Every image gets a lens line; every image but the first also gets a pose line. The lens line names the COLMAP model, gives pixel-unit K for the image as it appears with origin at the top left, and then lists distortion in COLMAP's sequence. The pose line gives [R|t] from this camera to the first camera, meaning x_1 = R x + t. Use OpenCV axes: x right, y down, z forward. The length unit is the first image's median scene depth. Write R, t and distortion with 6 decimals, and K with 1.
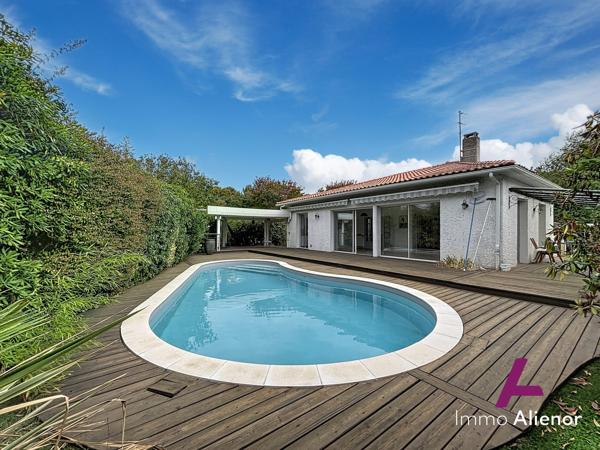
lens RADIAL K [[248.0, 0, 300.0], [0, 248.0, 225.0], [0, 0, 1]] dist [-0.001441, -0.000244]
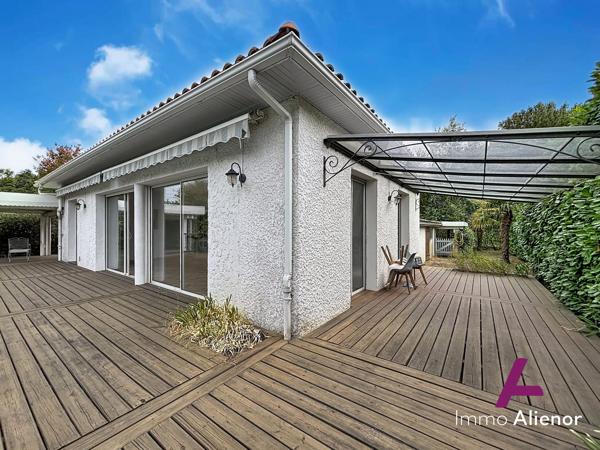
lens RADIAL K [[248.0, 0, 300.0], [0, 248.0, 225.0], [0, 0, 1]] dist [-0.001441, -0.000244]
pose [[0.950895, 0.003741, 0.309492, 0.566271], [-0.008111, 0.999885, 0.012833, -0.003443], [-0.309409, -0.014713, 0.950815, 0.506071]]
